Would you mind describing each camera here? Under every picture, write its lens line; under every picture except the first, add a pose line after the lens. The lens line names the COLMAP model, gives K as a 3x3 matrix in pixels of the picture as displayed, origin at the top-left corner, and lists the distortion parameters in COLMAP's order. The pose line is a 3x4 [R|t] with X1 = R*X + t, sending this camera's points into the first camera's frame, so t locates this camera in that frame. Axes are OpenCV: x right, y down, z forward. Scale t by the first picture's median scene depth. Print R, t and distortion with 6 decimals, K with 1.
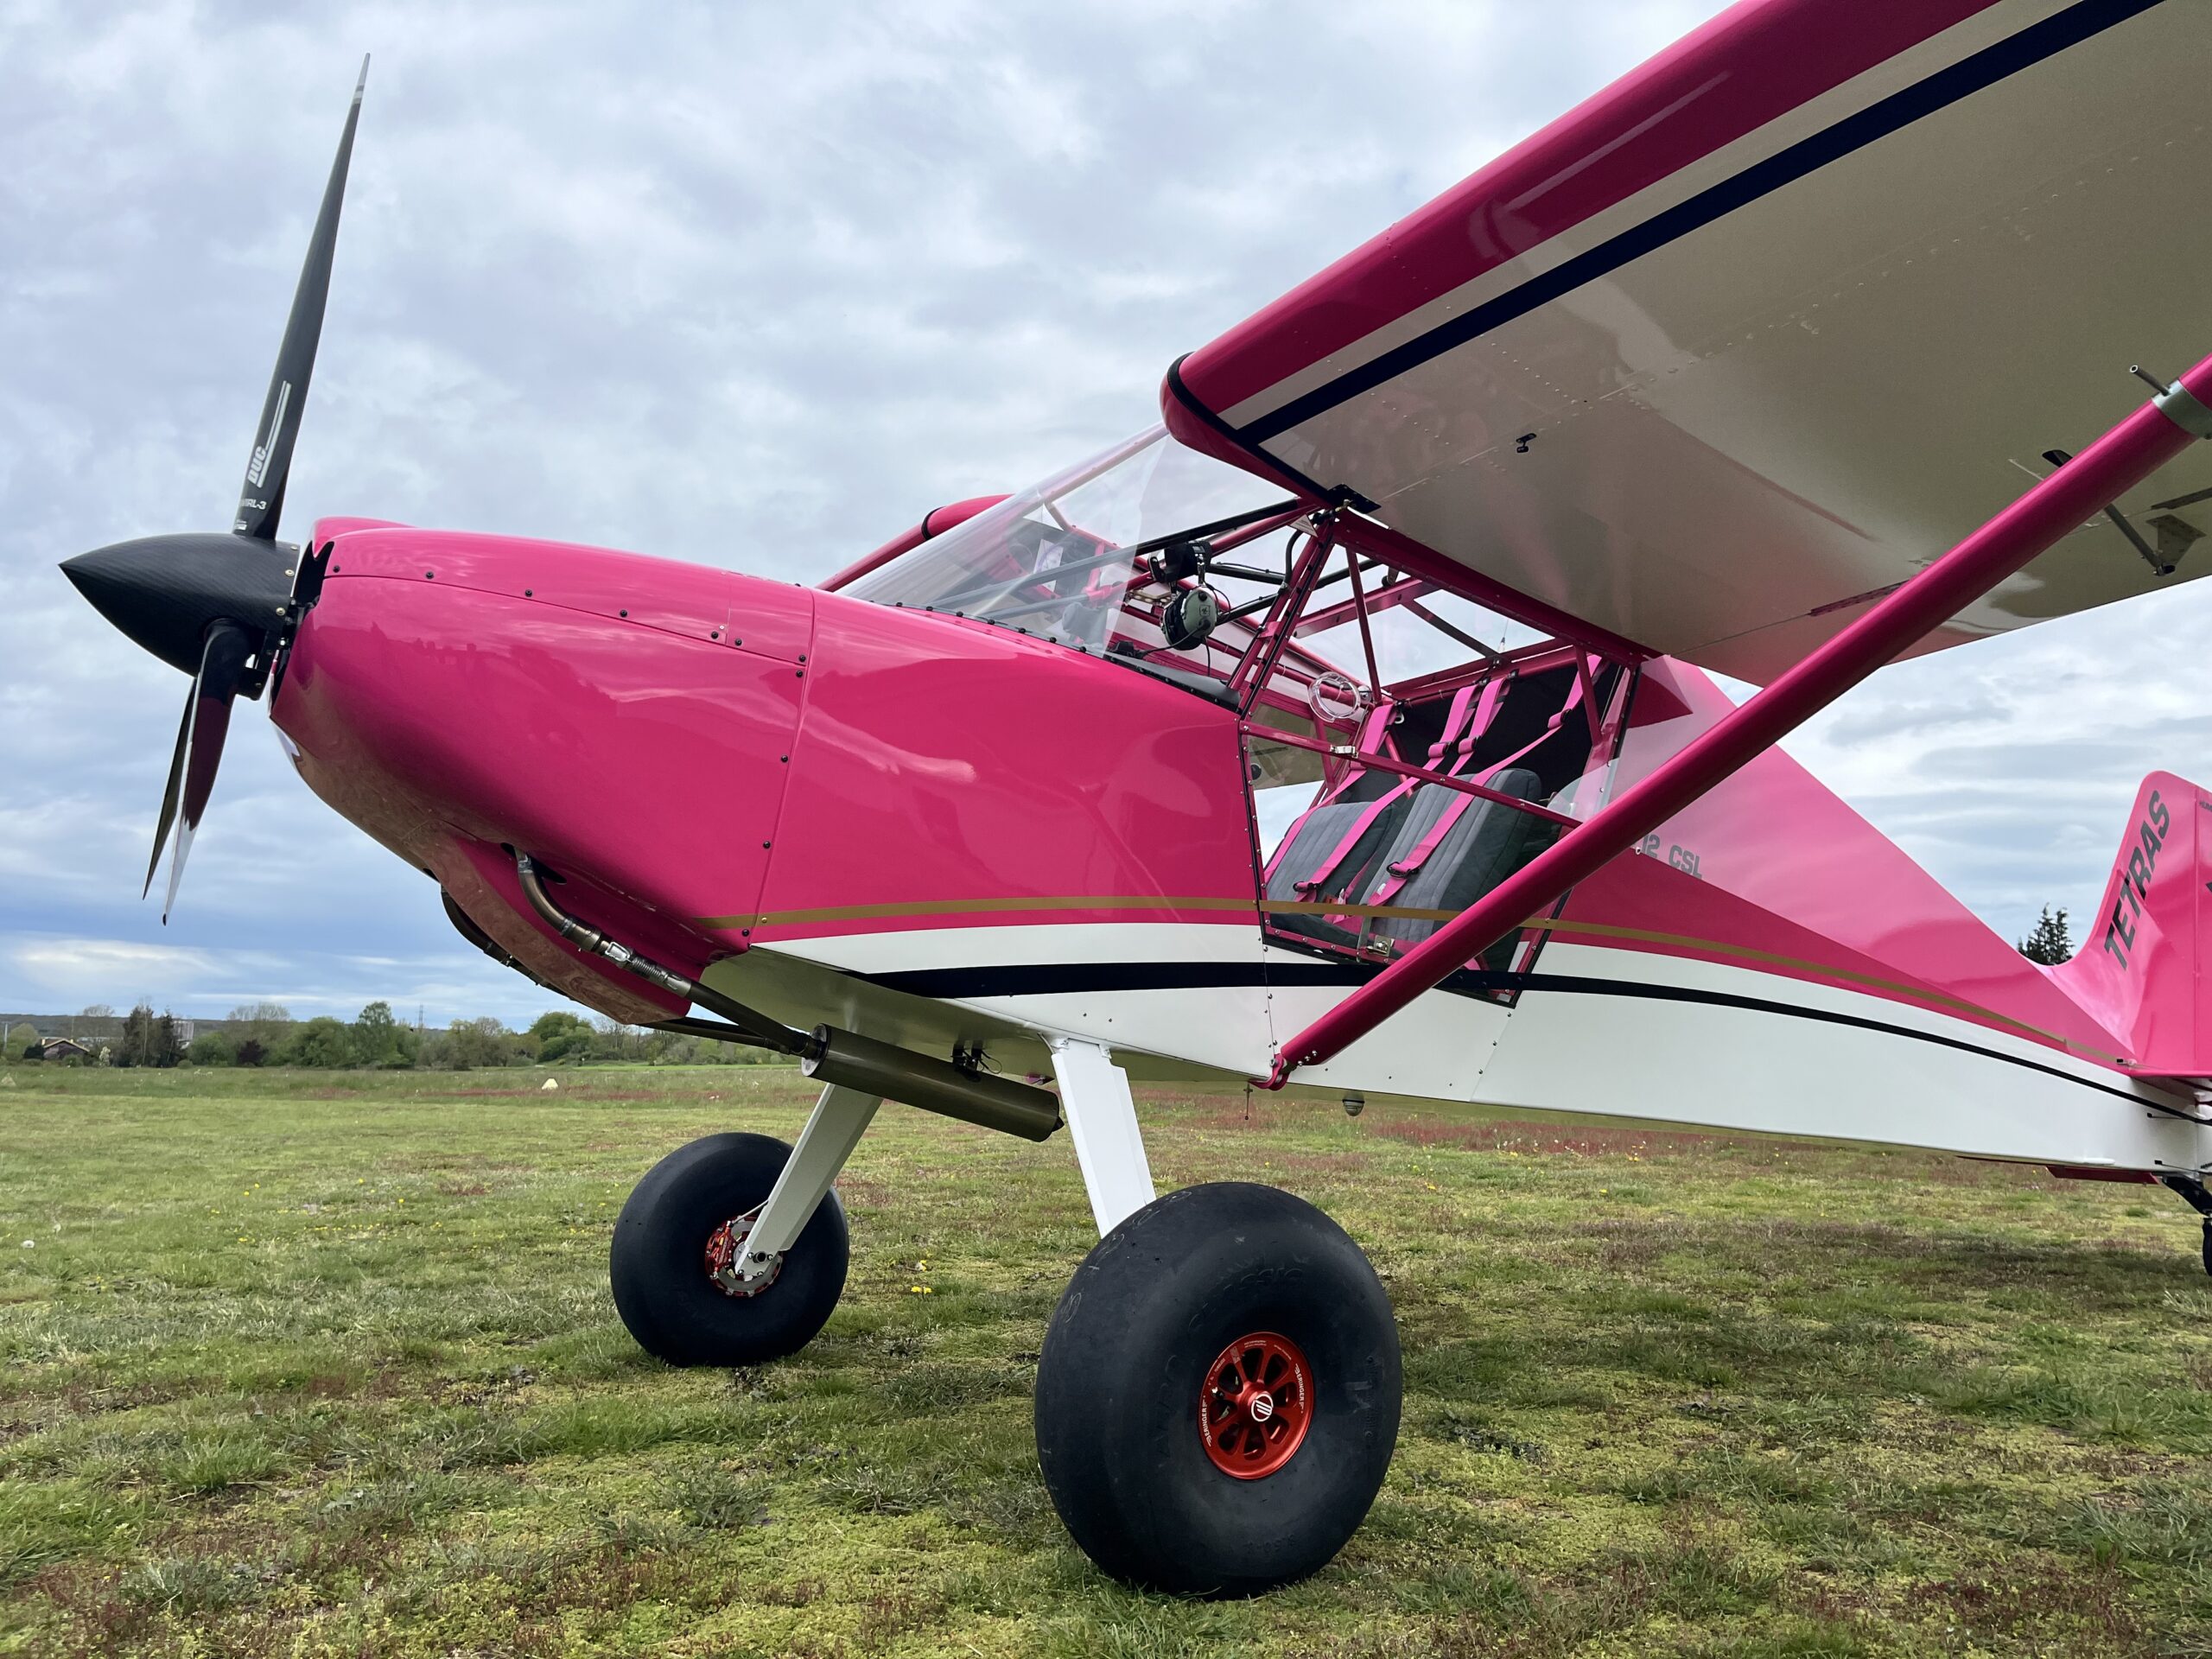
lens RADIAL K [[1759.7, 0, 1117.2], [0, 1759.7, 832.2], [0, 0, 1]] dist [0.136028, -0.174282]
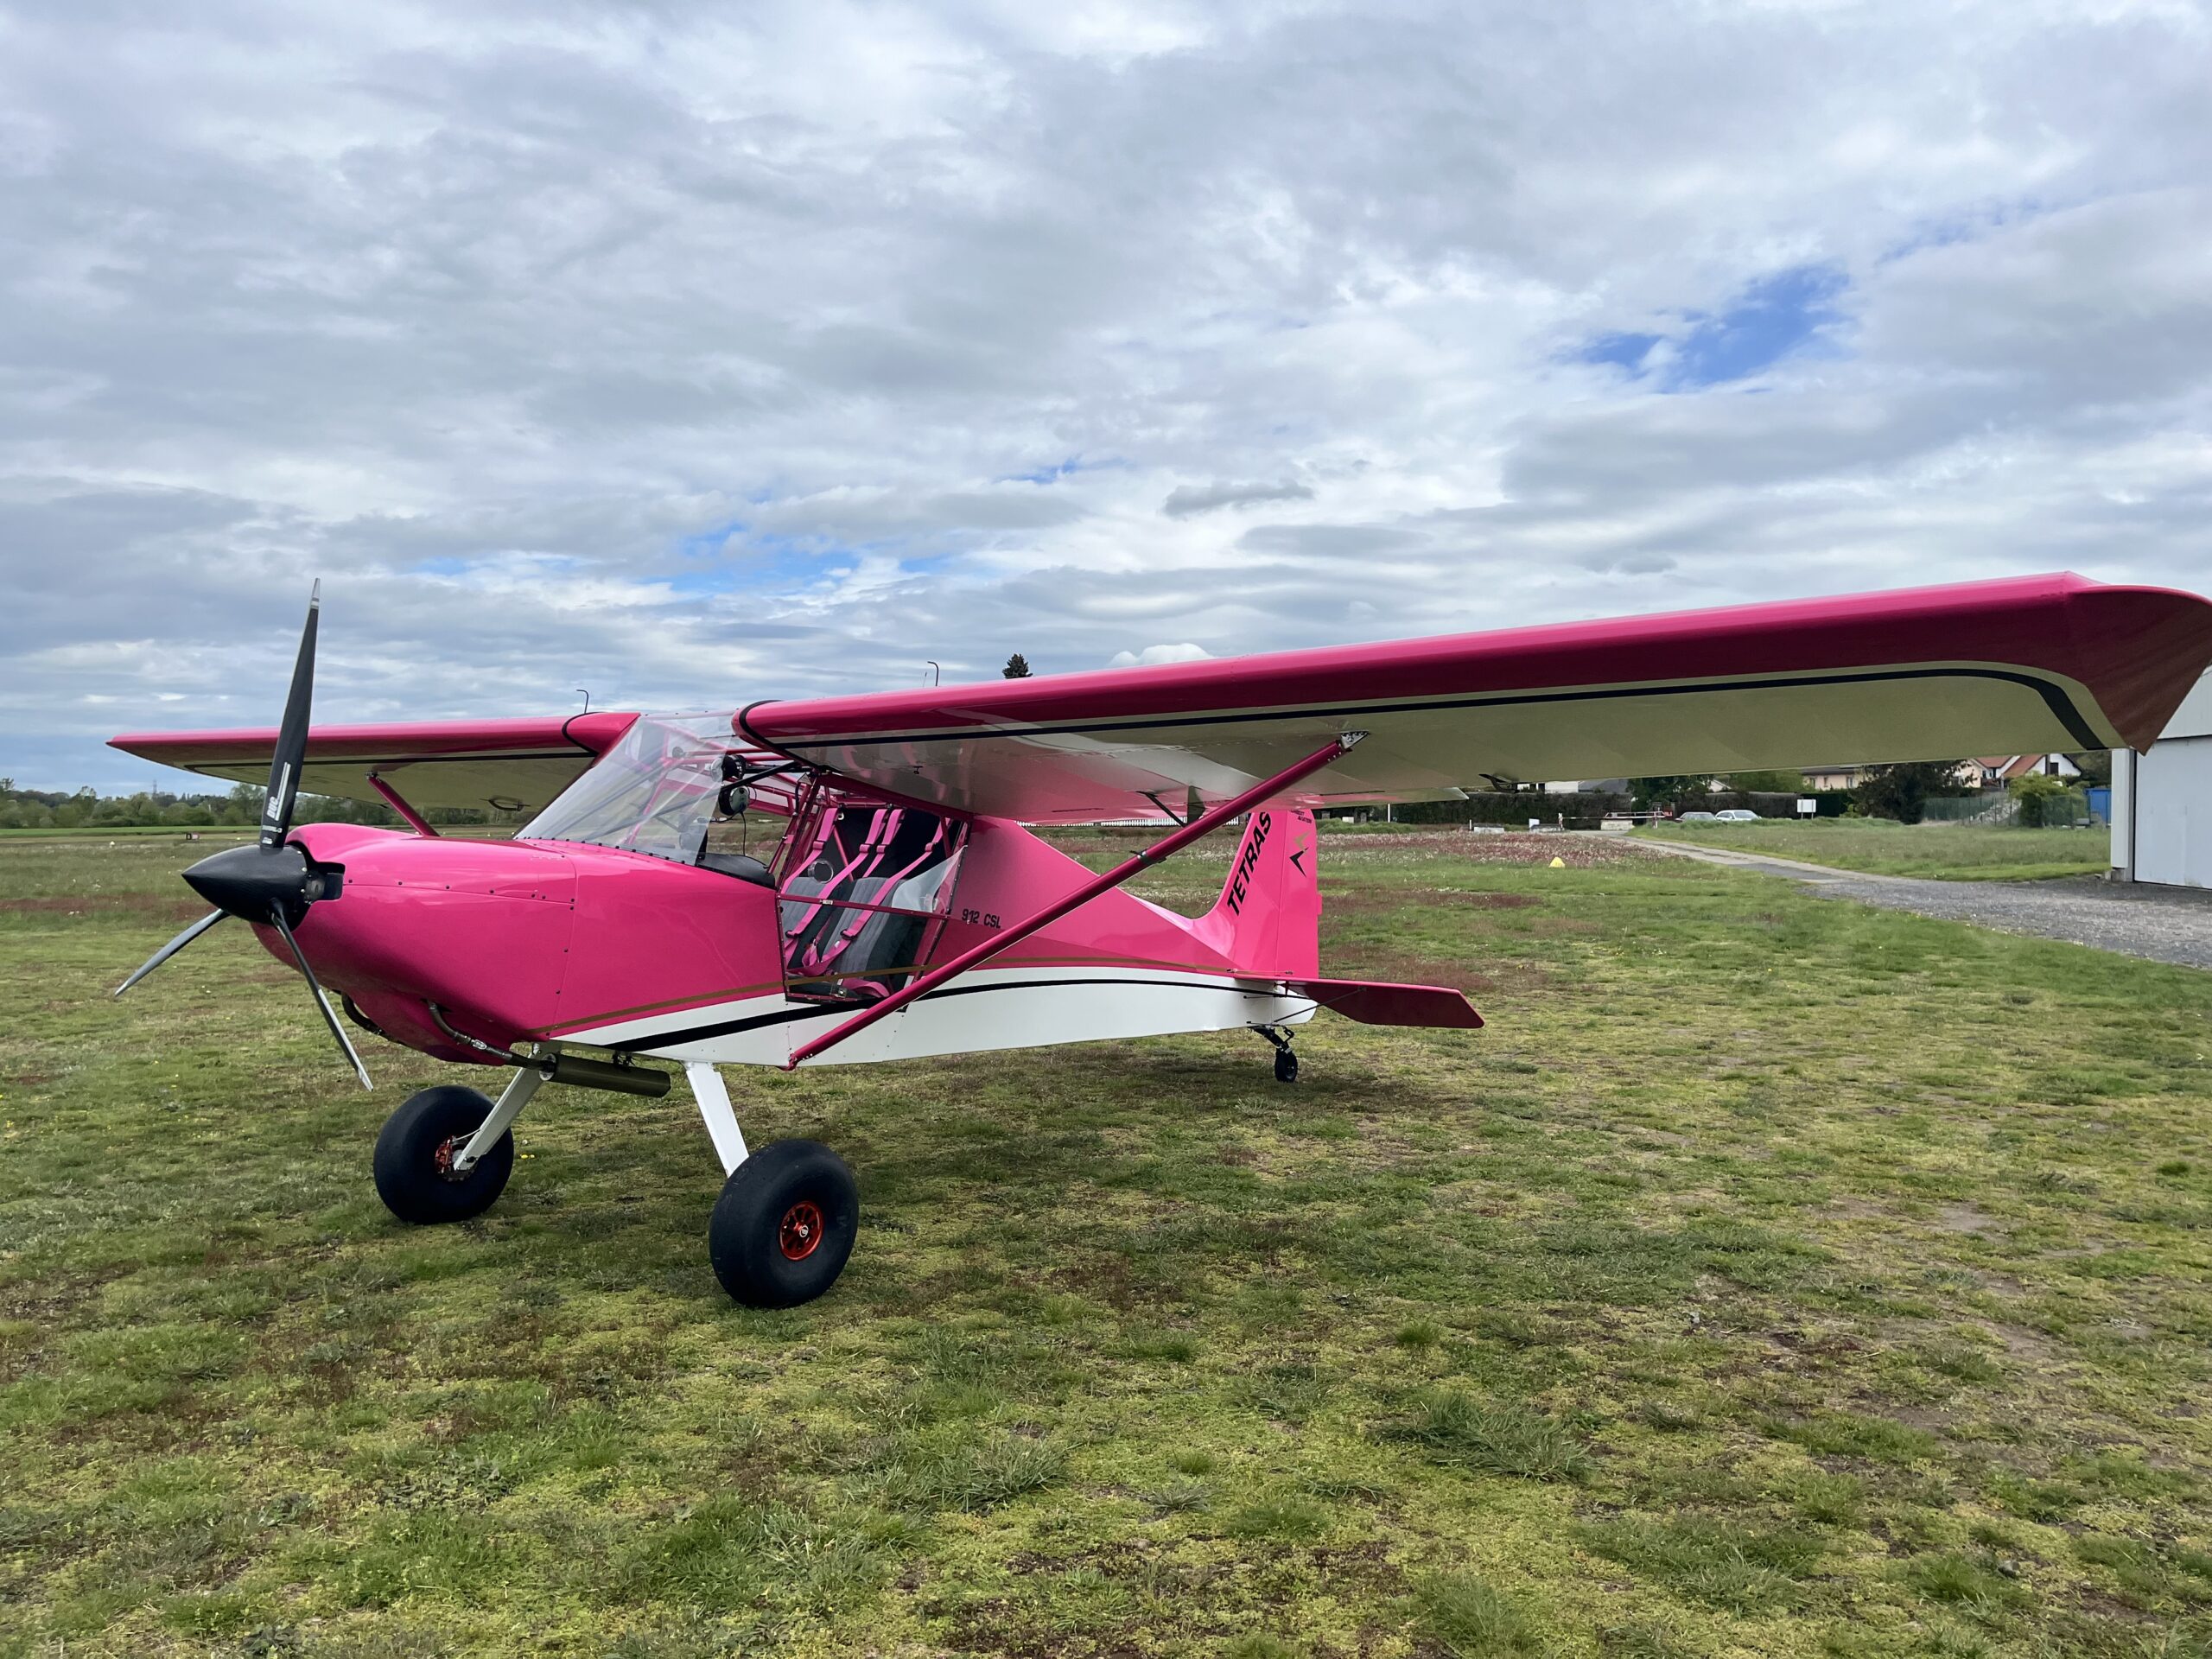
lens RADIAL K [[1759.7, 0, 1117.2], [0, 1759.7, 832.2], [0, 0, 1]] dist [0.136028, -0.174282]
pose [[0.939126, -0.013005, 0.343327, -0.240440], [-0.034538, 0.990648, 0.131999, -0.387727], [-0.341833, -0.135821, 0.929894, -0.932299]]
